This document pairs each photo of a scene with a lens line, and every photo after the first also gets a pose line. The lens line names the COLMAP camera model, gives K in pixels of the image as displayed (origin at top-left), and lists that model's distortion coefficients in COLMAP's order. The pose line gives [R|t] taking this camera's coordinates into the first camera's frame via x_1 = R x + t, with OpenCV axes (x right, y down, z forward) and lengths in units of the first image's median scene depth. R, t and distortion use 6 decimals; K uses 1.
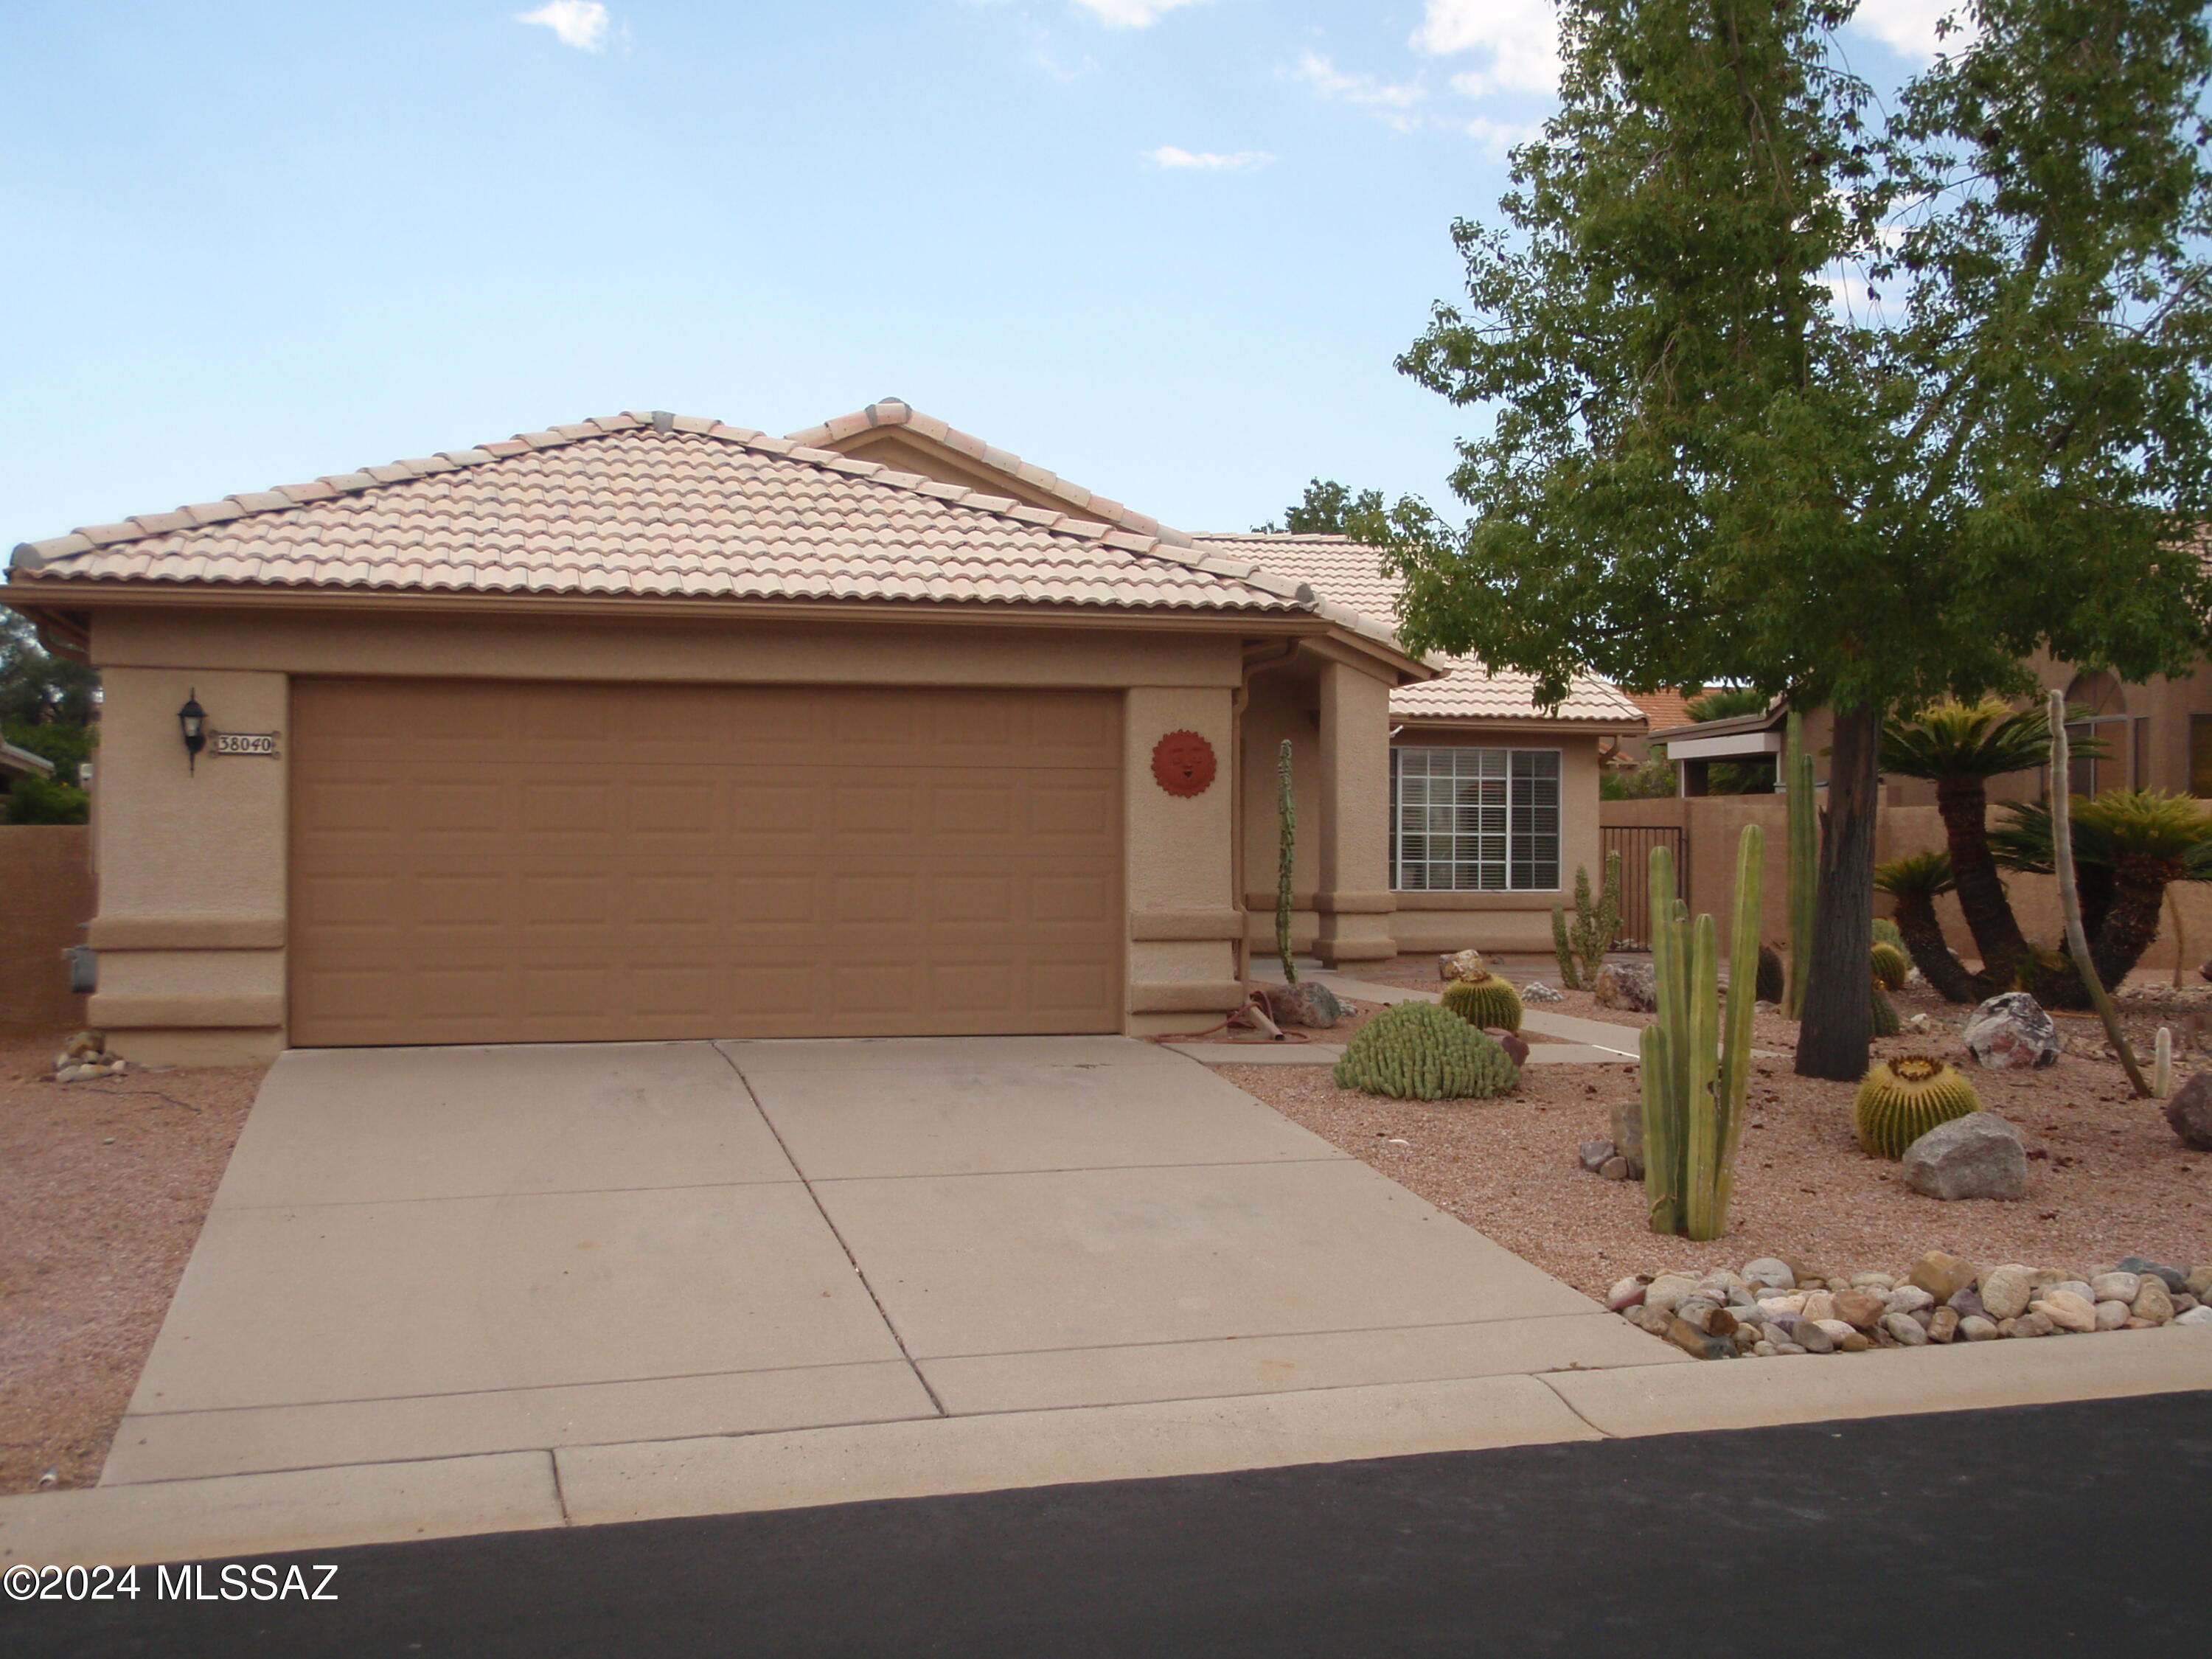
lens RADIAL K [[2474.0, 0, 1093.6], [0, 2474.0, 829.5], [0, 0, 1]] dist [0.026531, 0.011724]
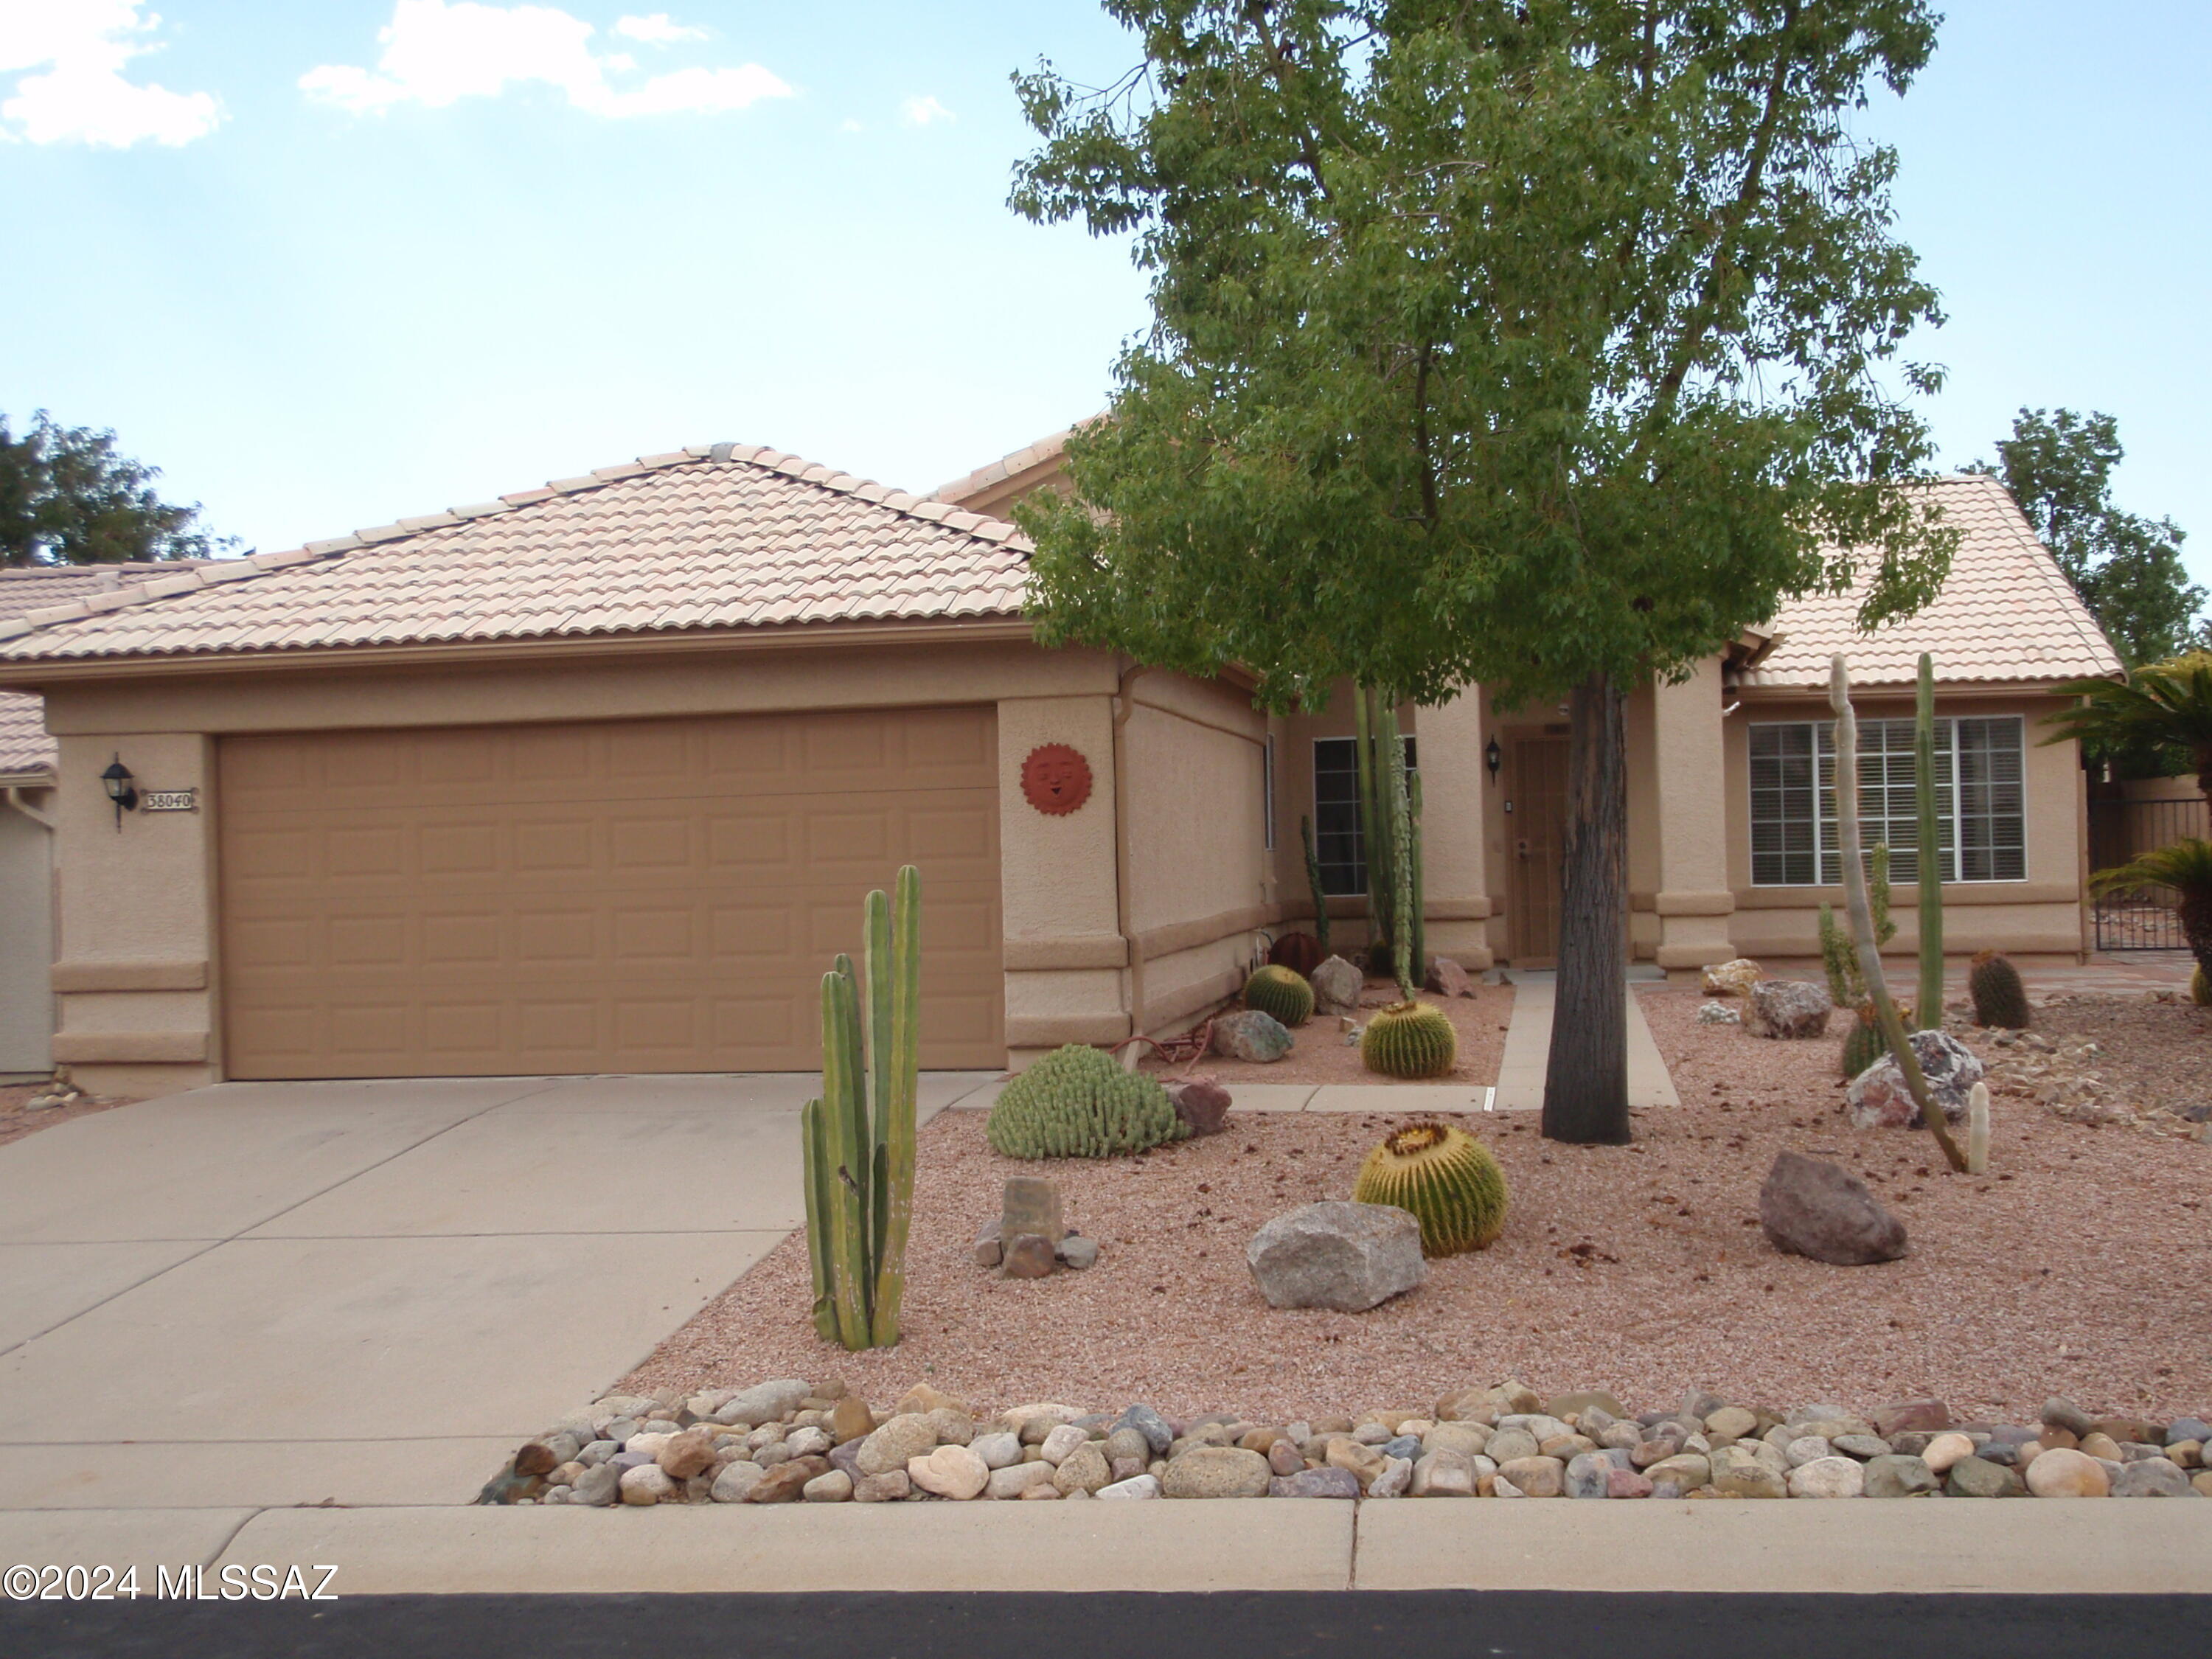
lens RADIAL K [[2474.0, 0, 1093.6], [0, 2474.0, 829.5], [0, 0, 1]] dist [0.026531, 0.011724]
pose [[0.916081, -0.031322, -0.399768, 0.439672], [0.034345, 0.999410, 0.000396, -0.008097], [0.399520, -0.014093, 0.916616, 0.162109]]
